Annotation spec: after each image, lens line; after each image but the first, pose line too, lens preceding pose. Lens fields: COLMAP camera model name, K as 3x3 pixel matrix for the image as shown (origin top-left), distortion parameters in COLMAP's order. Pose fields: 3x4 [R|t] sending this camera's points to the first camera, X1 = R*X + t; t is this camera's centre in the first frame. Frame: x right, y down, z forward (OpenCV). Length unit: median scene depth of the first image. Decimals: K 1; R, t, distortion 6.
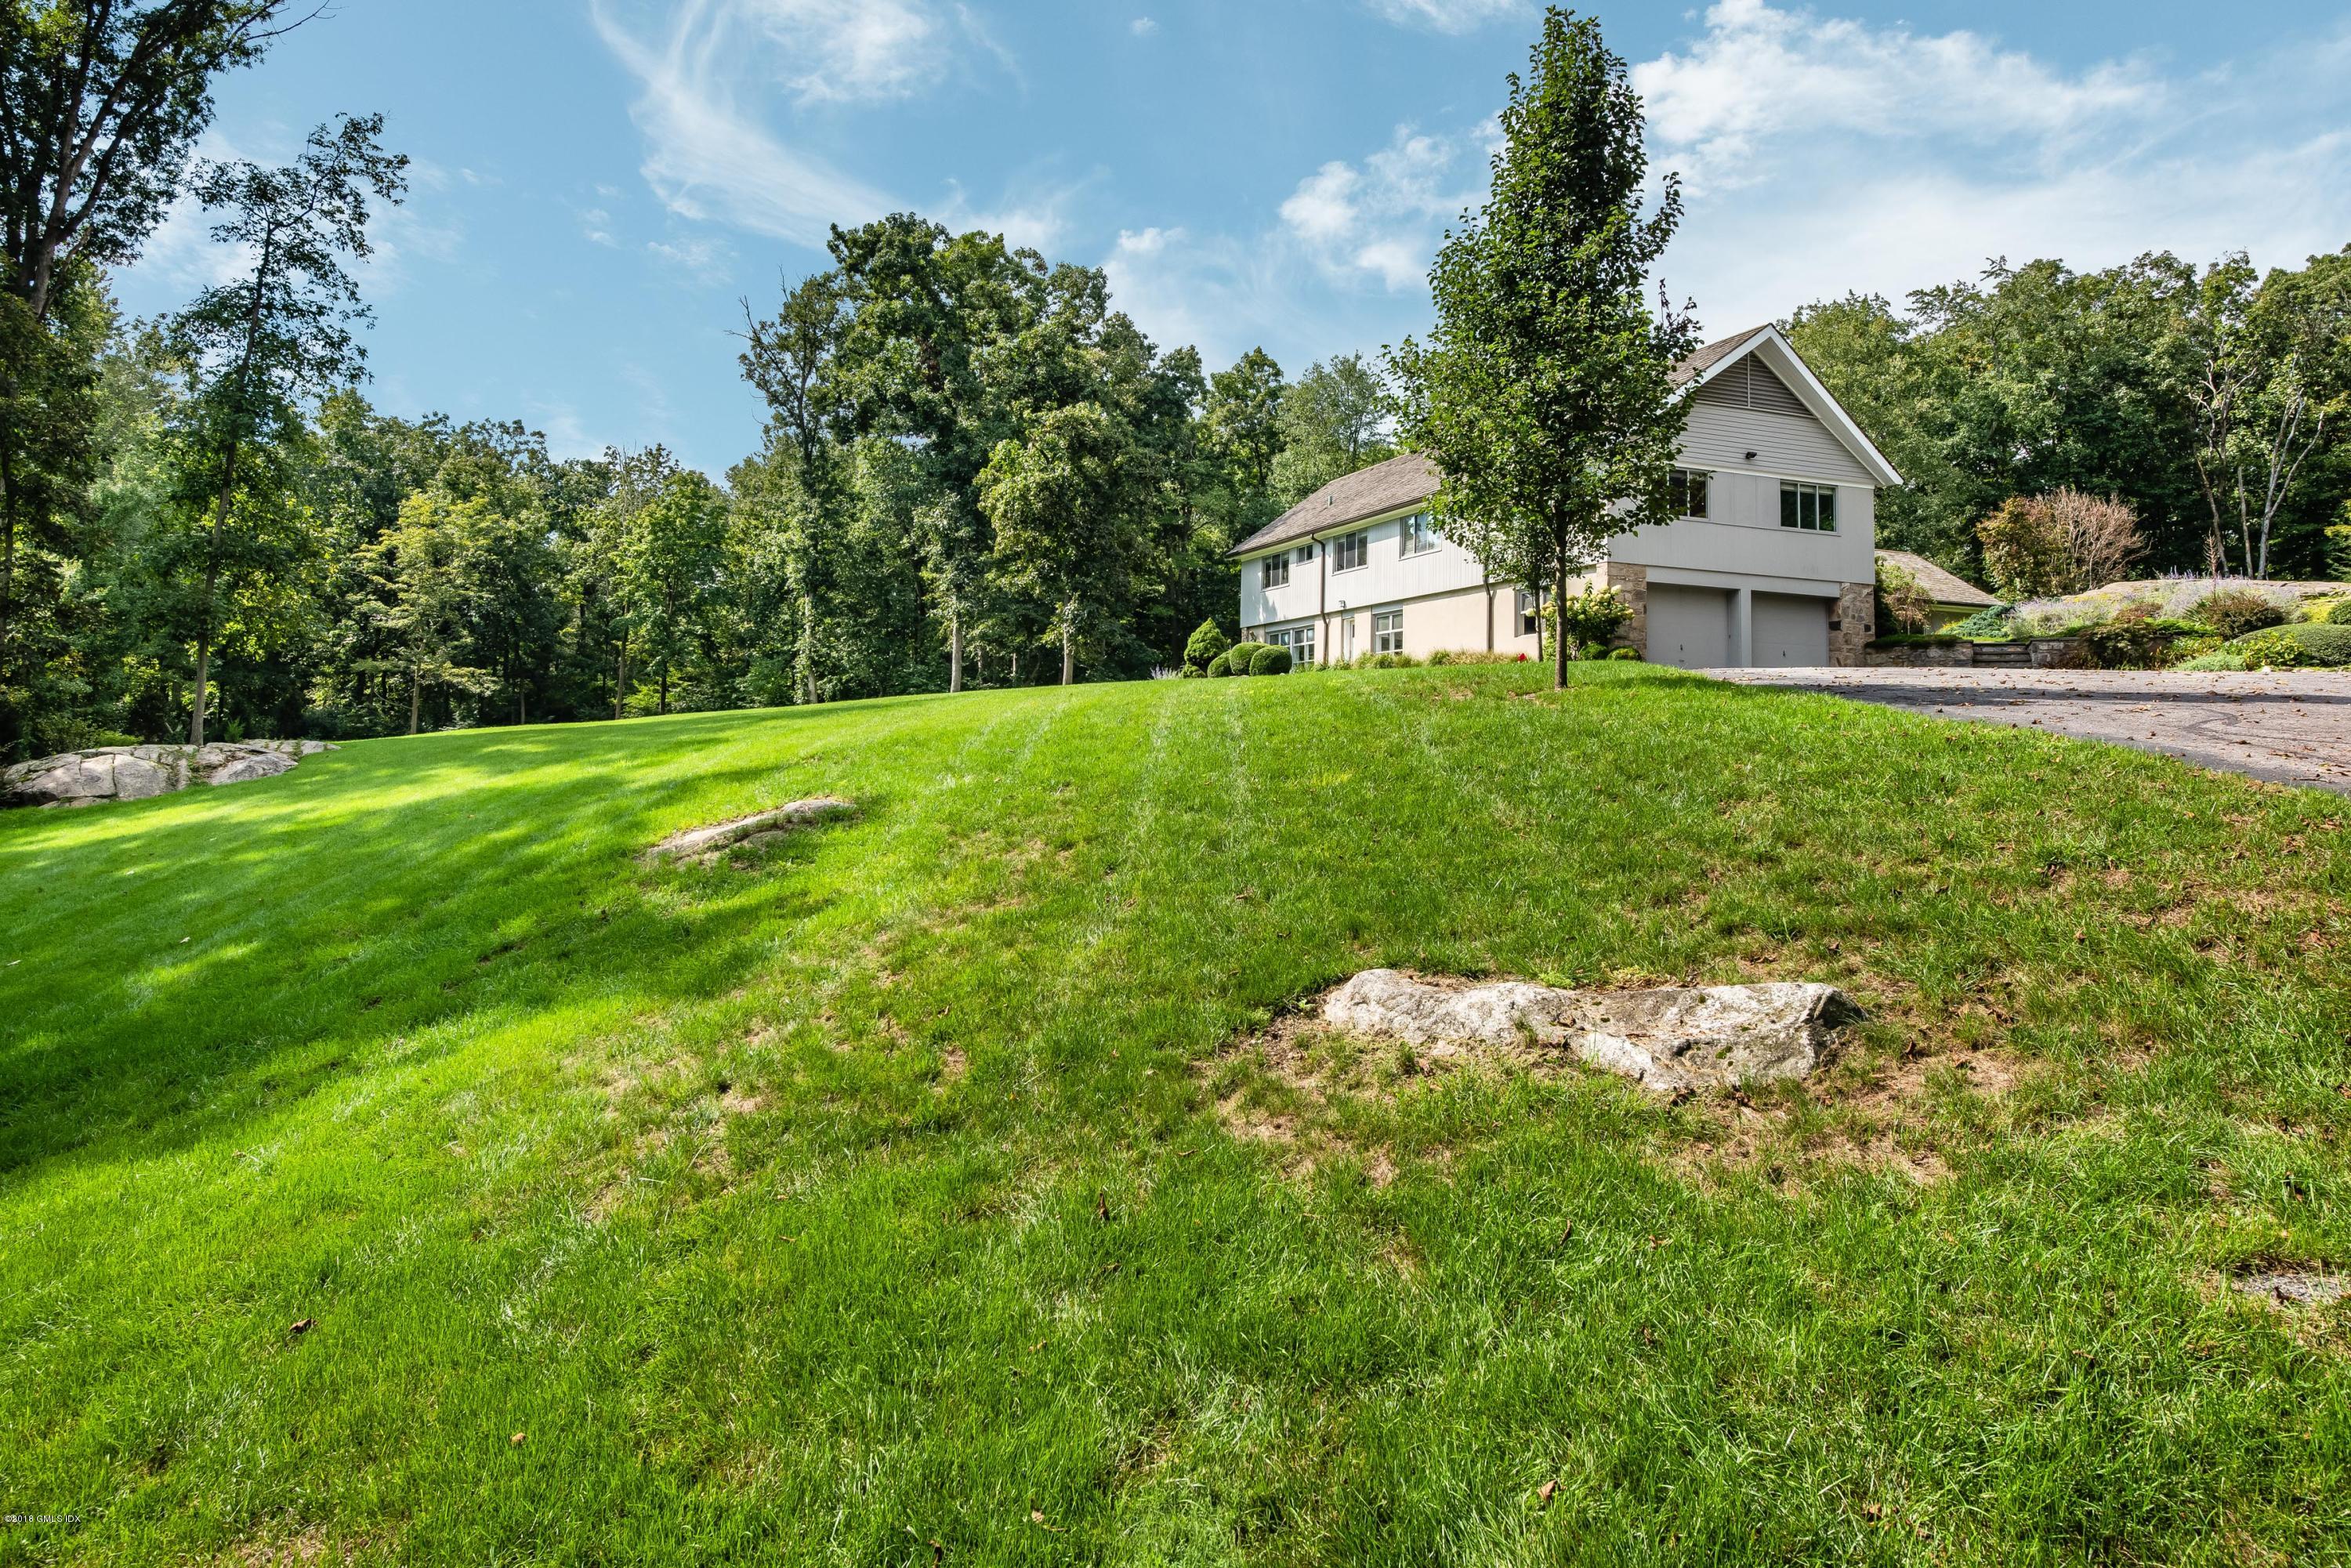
lens RADIAL K [[1504.1, 0, 1175.5], [0, 1504.1, 784.0], [0, 0, 1]] dist [0.000685, -0.000052]
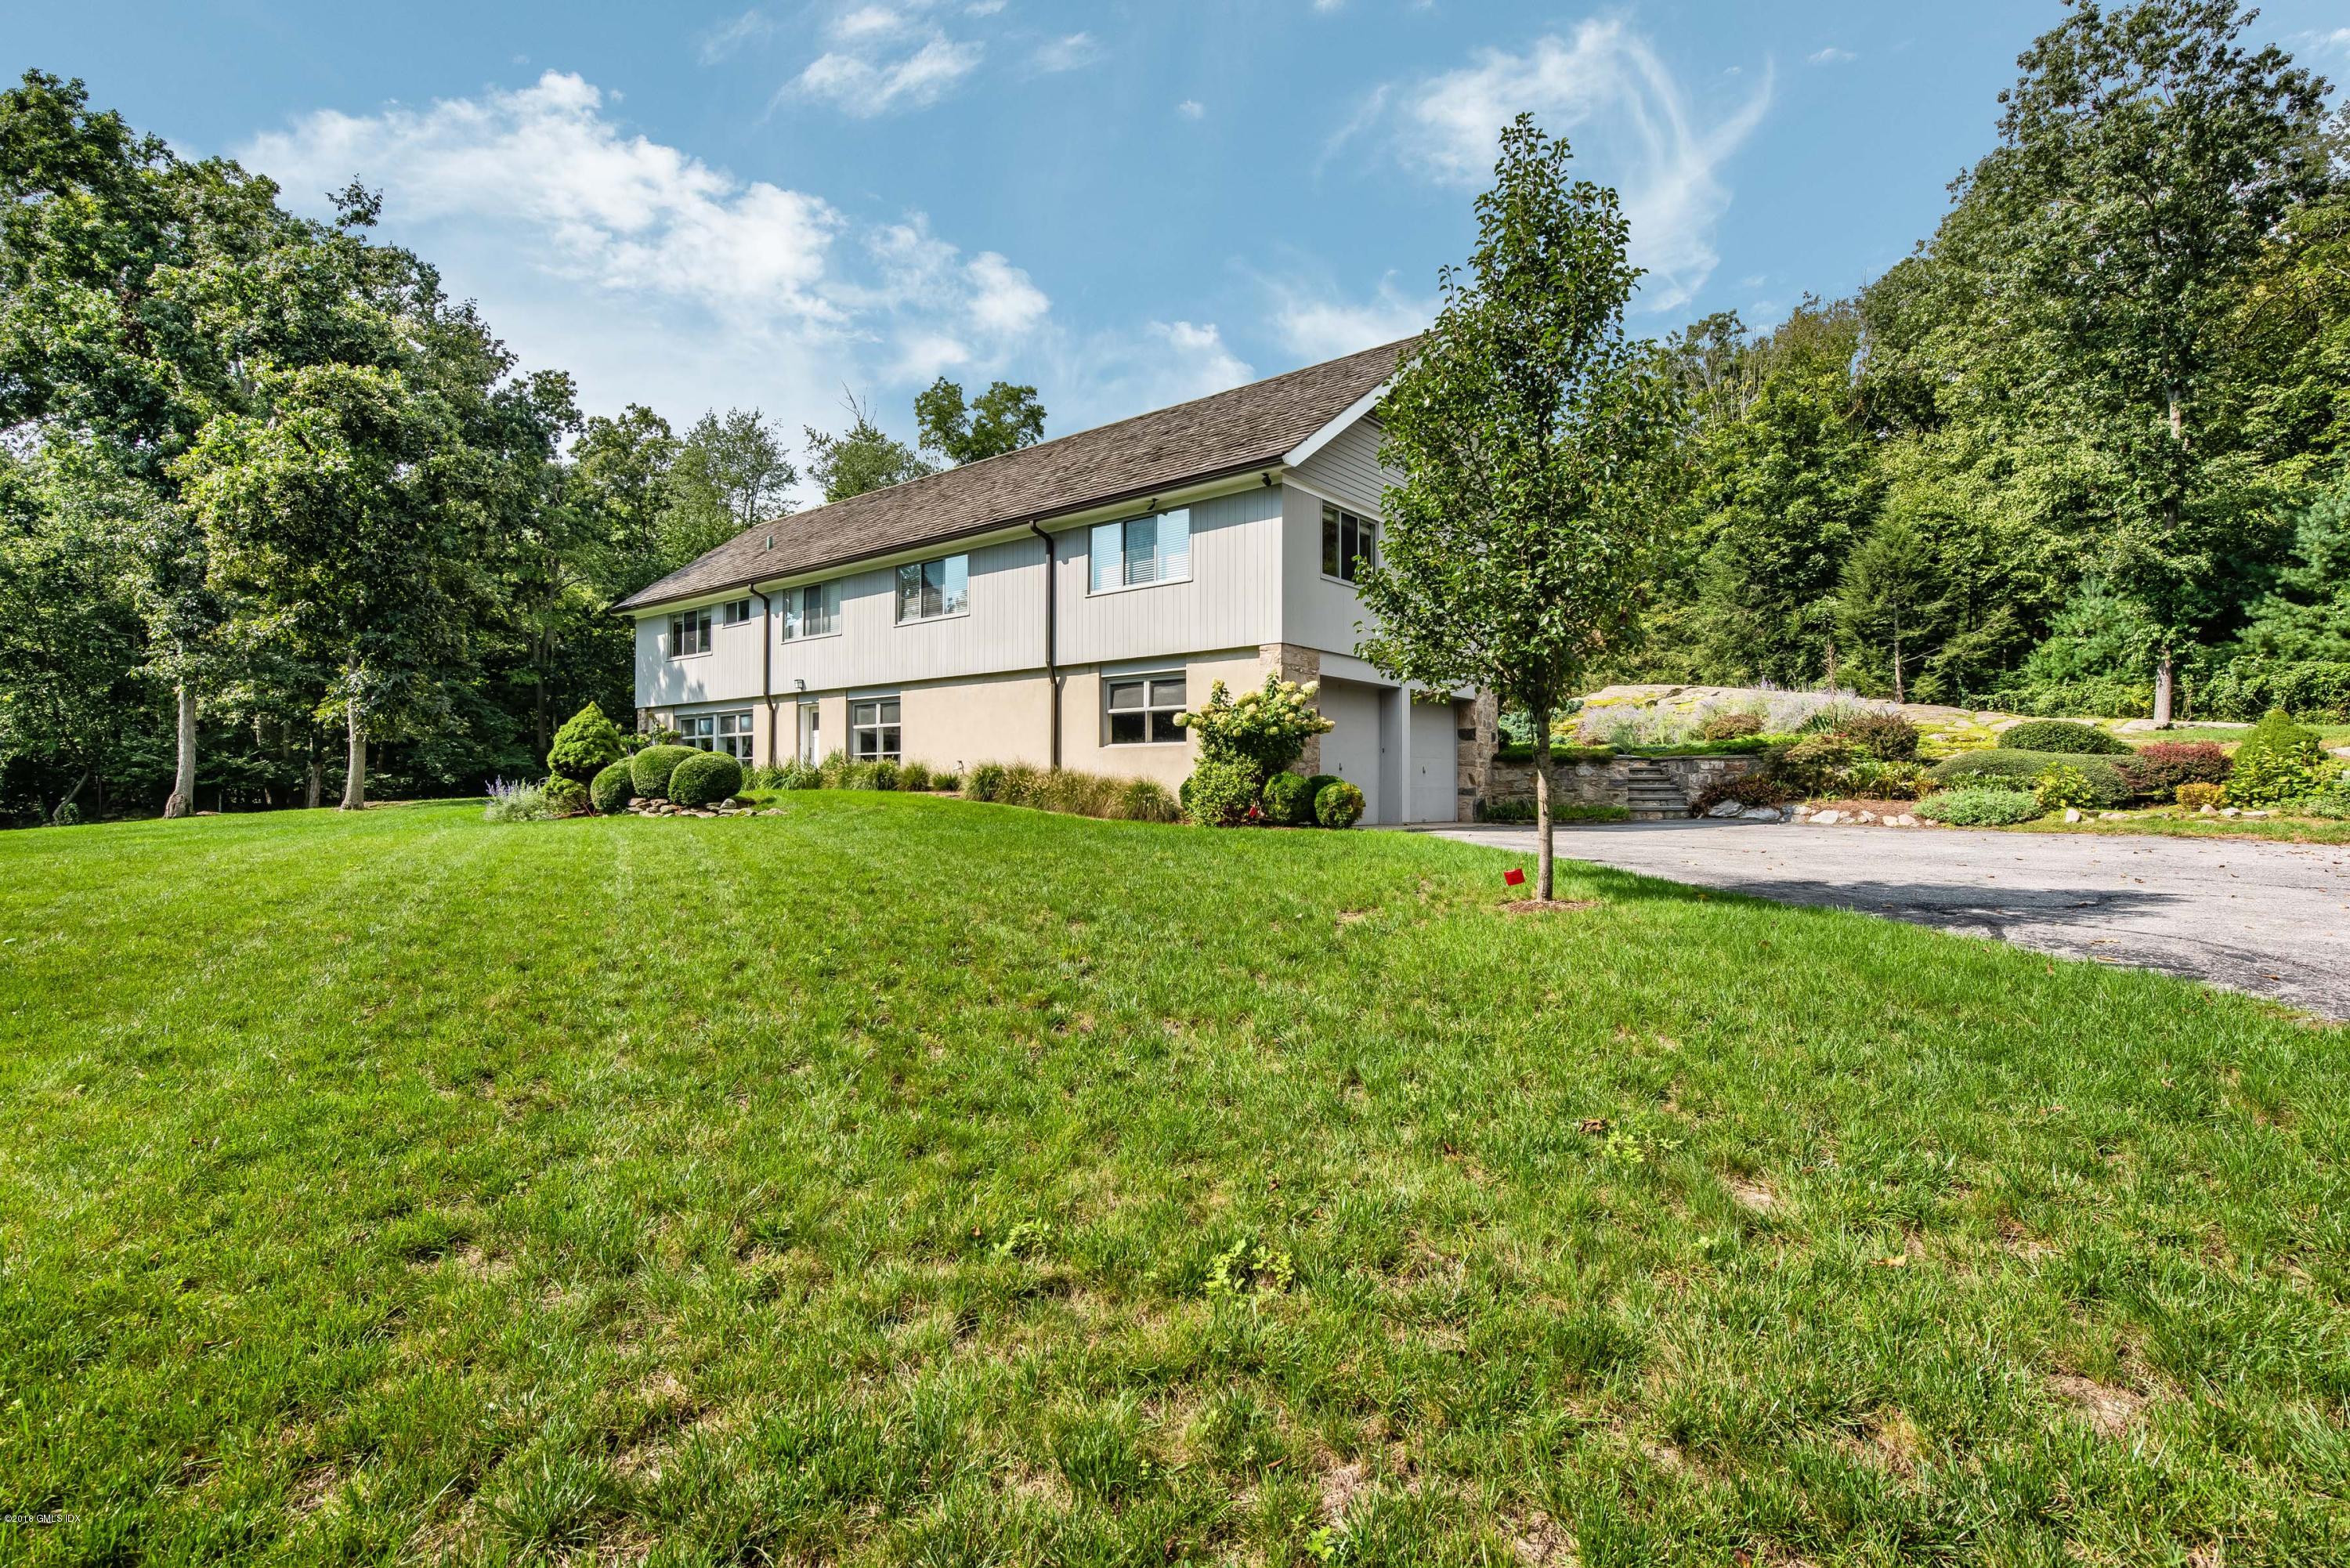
lens RADIAL K [[1146.3, 0, 1175.0], [0, 1146.3, 784.0], [0, 0, 1]] dist [-0.000643, 0.011515]
pose [[0.877906, -0.012183, 0.478678, 0.005813], [0.023325, 0.999578, -0.017339, -0.055441], [-0.478265, 0.026387, 0.877819, 0.413980]]
